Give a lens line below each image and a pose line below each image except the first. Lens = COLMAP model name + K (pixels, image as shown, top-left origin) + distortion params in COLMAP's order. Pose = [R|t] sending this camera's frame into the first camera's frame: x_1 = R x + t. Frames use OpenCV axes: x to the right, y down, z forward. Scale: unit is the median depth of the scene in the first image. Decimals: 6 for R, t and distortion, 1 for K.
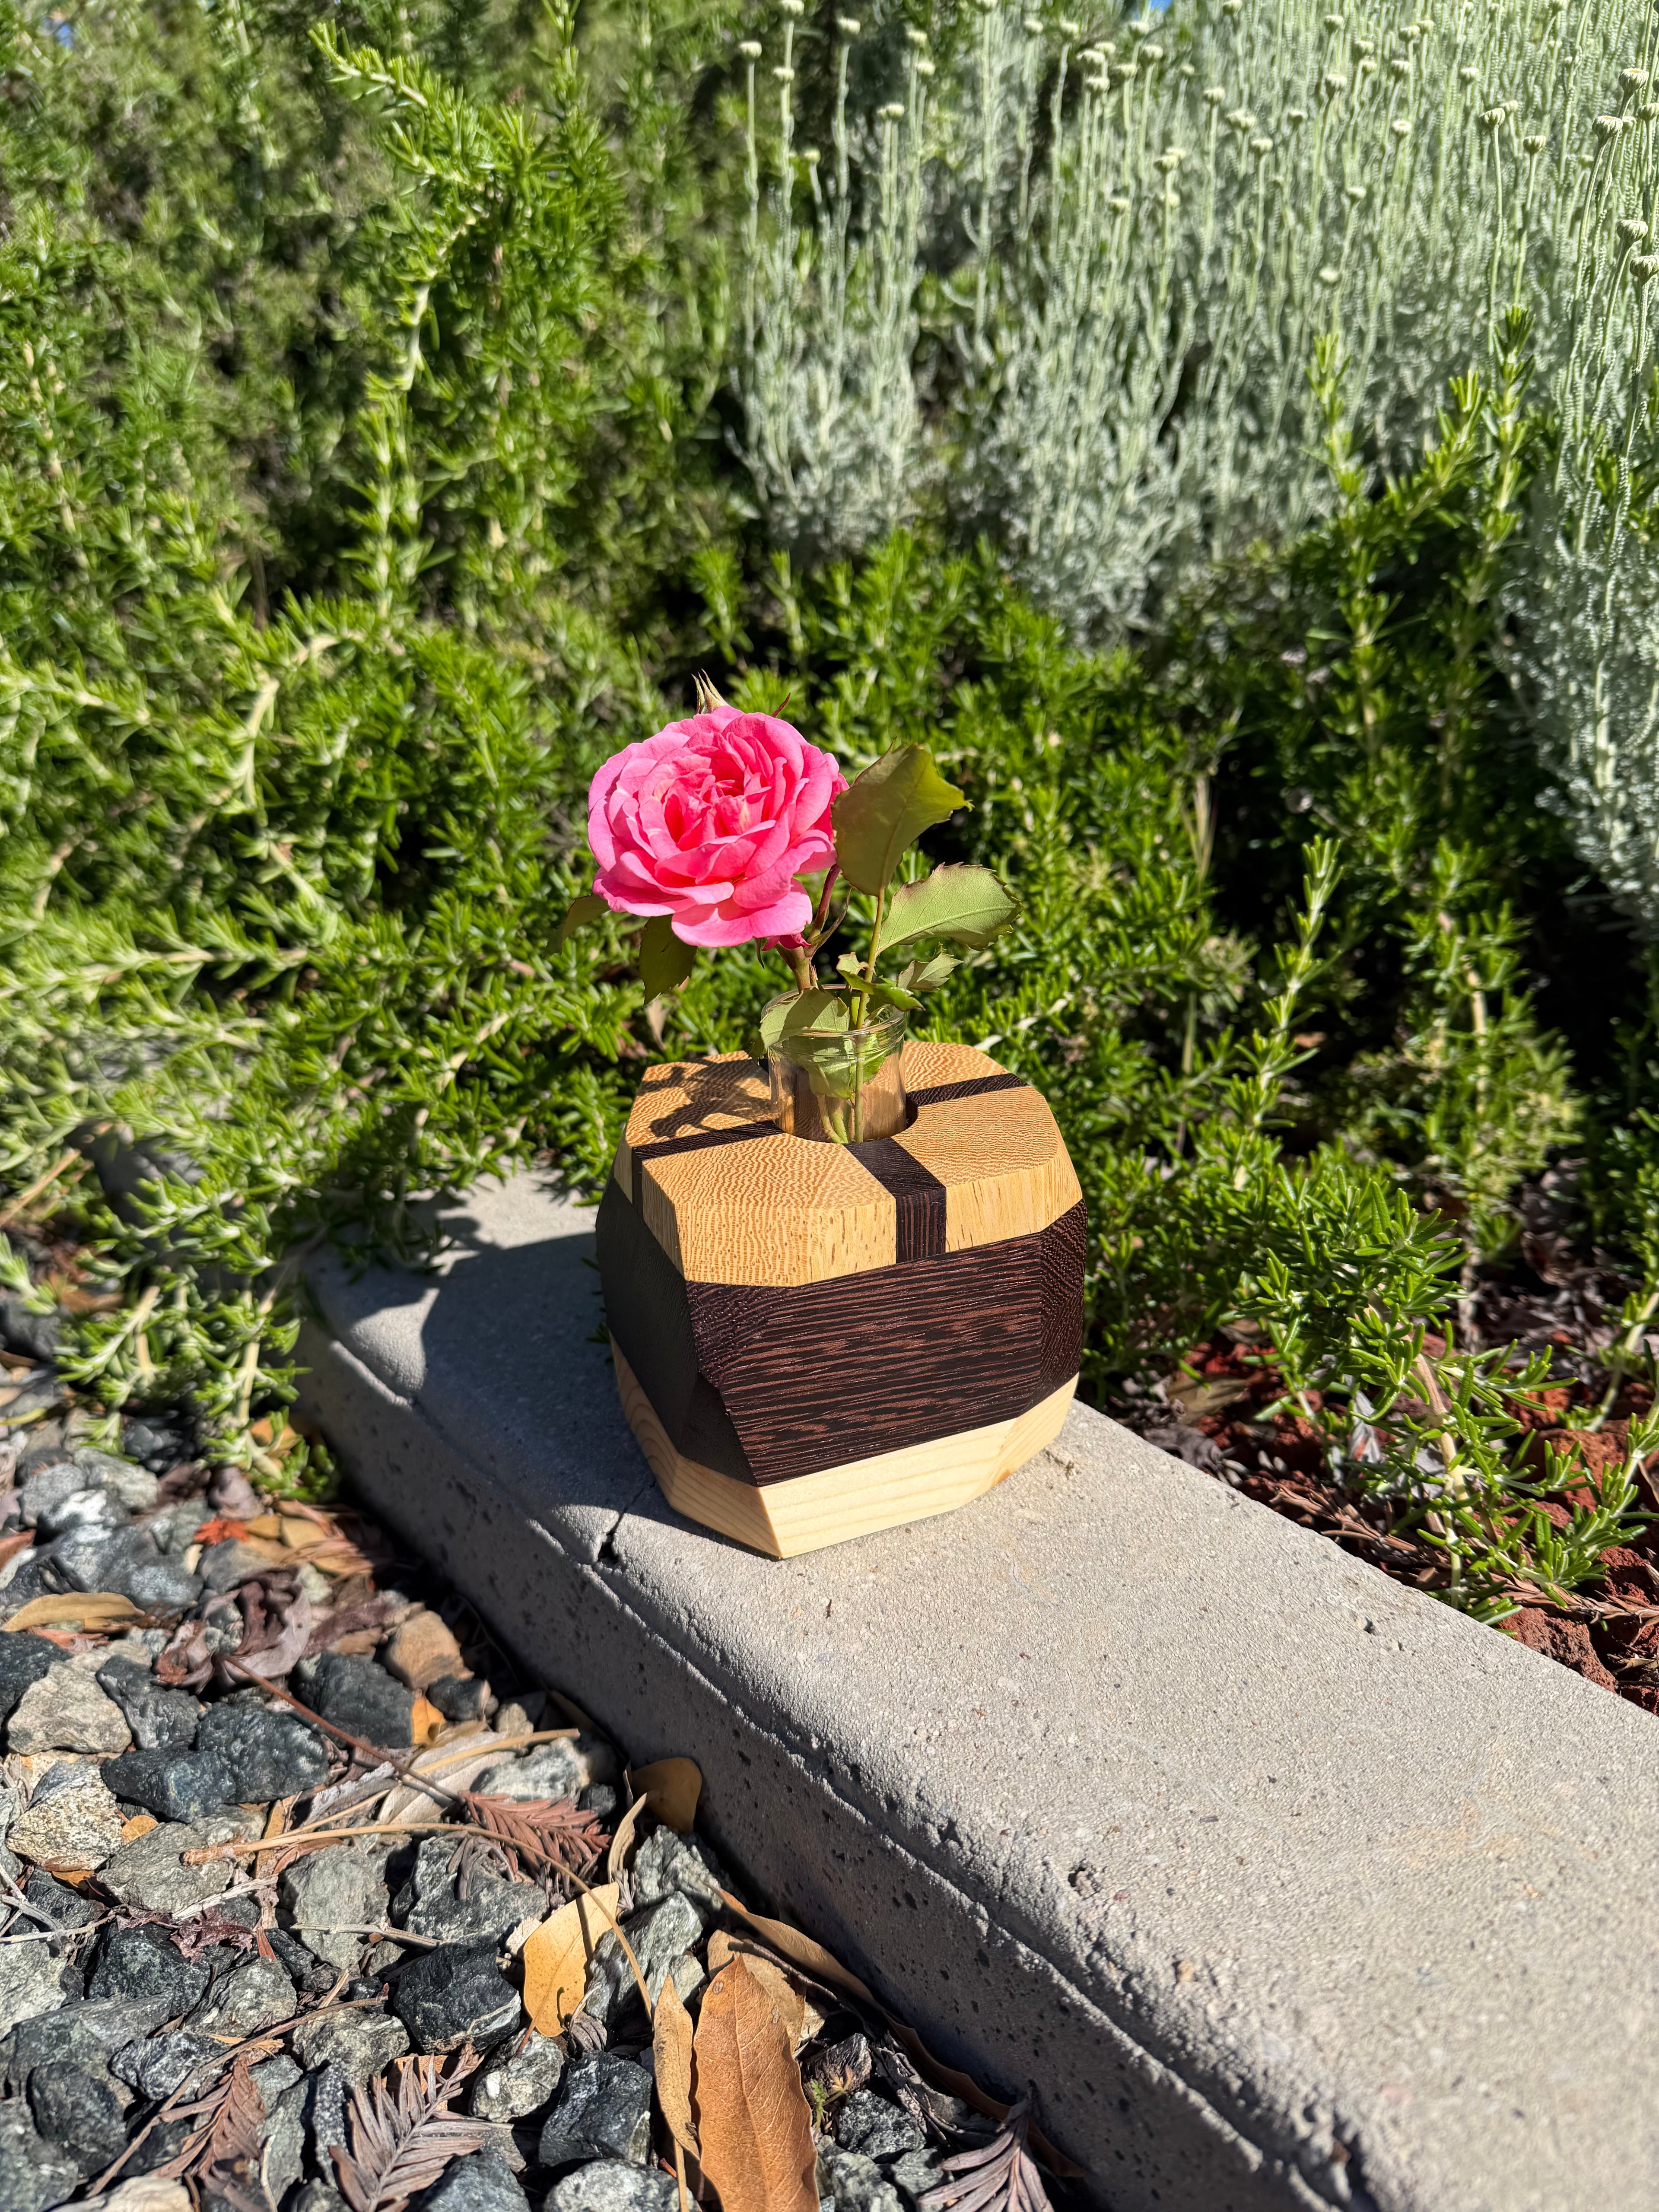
lens RADIAL K [[1596.7, 0, 835.6], [0, 1596.7, 1101.7], [0, 0, 1]] dist [0.051042, -0.114428]
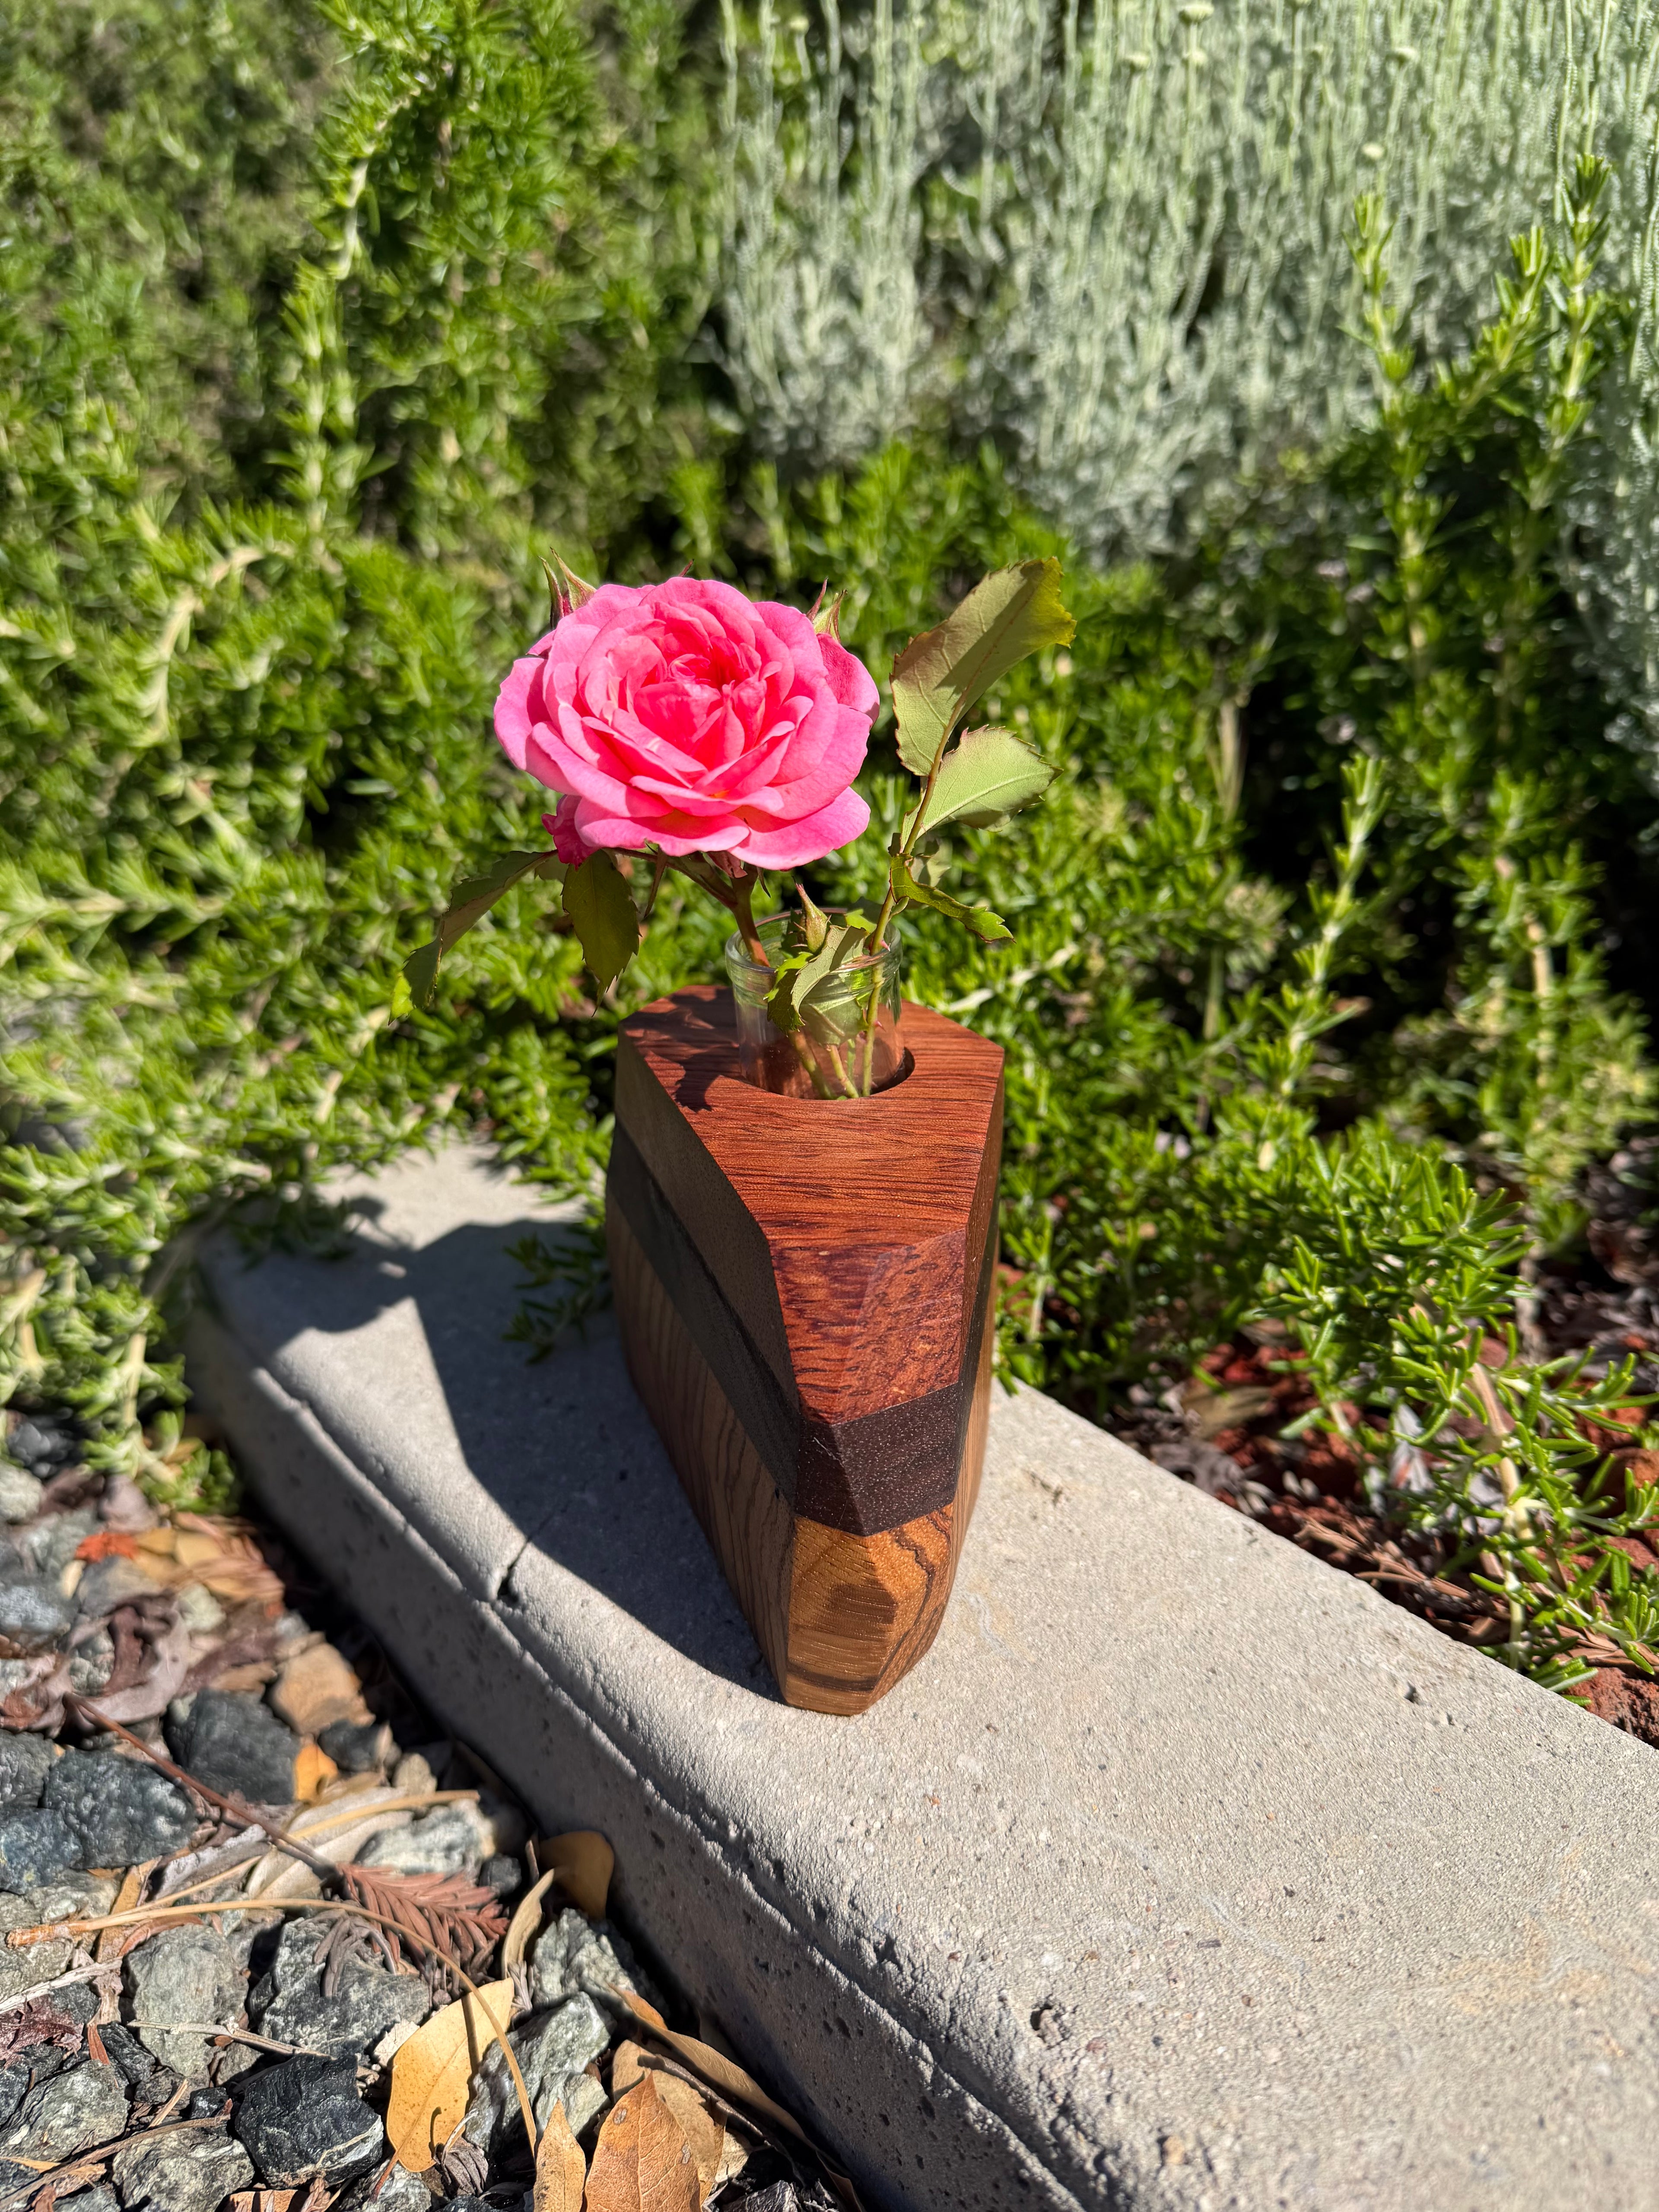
lens RADIAL K [[1626.4, 0, 830.1], [0, 1626.4, 1101.6], [0, 0, 1]] dist [-0.002775, -0.032146]
pose [[0.999740, 0.005660, -0.022095, 0.034891], [-0.005499, 0.999958, 0.007324, 0.012709], [0.022135, -0.007201, 0.999729, 0.113426]]
